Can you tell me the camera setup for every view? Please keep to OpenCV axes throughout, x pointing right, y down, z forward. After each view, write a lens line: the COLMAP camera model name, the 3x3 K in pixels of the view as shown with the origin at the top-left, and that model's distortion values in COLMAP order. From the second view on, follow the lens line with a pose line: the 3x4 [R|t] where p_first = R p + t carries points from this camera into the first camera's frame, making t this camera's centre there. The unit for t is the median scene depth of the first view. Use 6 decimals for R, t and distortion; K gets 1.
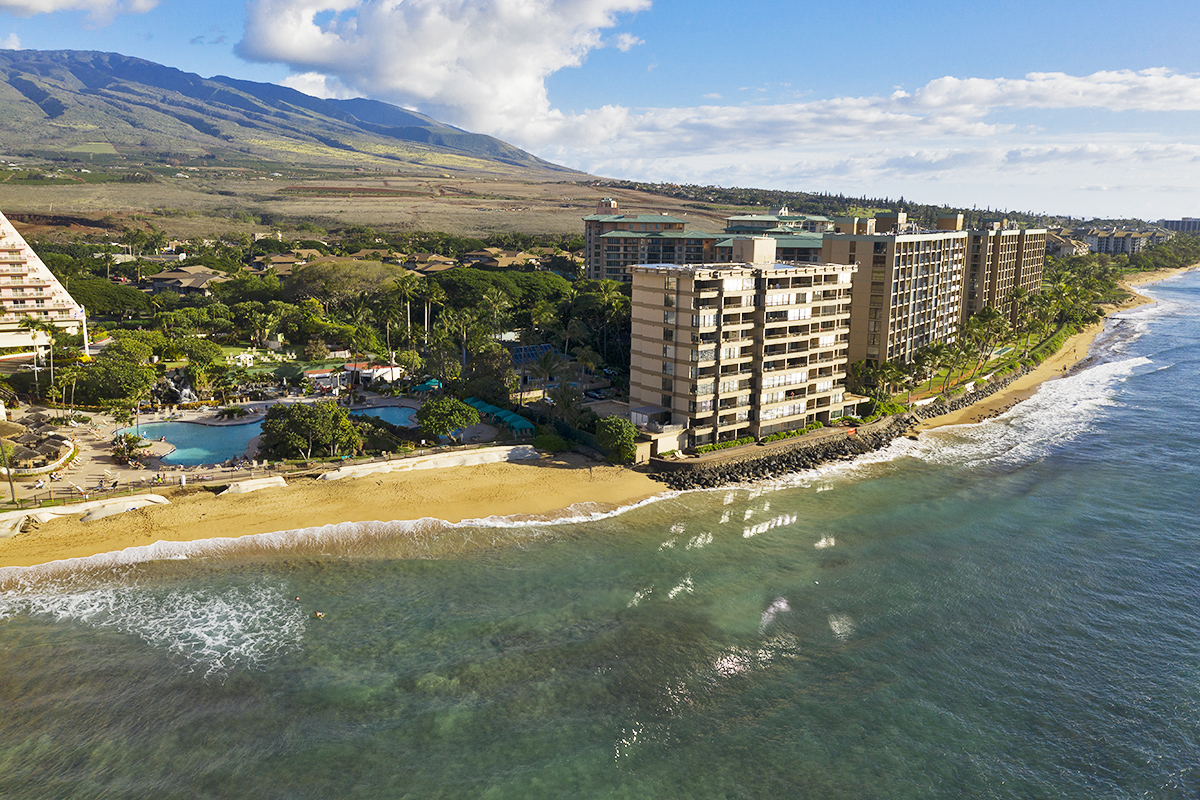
lens RADIAL K [[944.0, 0, 600.0], [0, 944.0, 400.0], [0, 0, 1]] dist [-0.021487, 0.003036]
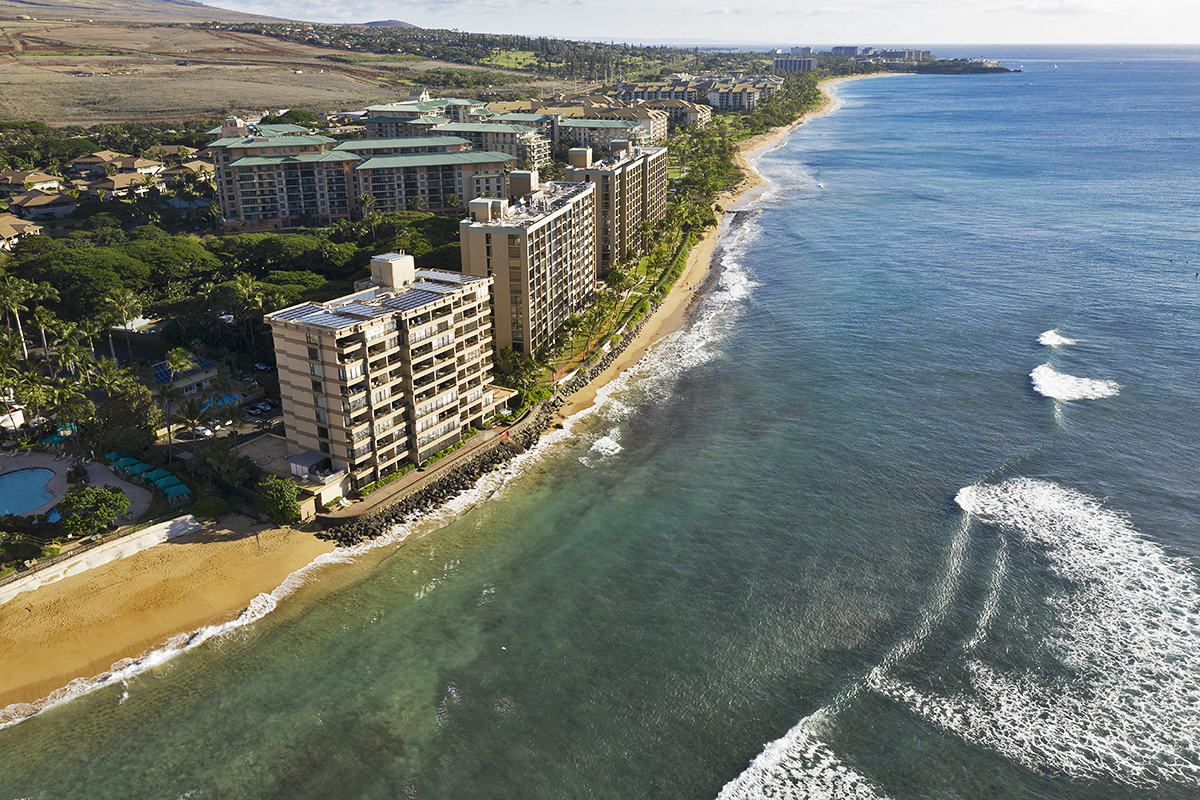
lens RADIAL K [[944.0, 0, 600.0], [0, 944.0, 400.0], [0, 0, 1]] dist [-0.021487, 0.003036]
pose [[0.936150, -0.141189, 0.322009, 0.027857], [0.086348, 0.980106, 0.178708, -0.202191], [-0.340834, -0.139493, 0.929717, -0.045346]]
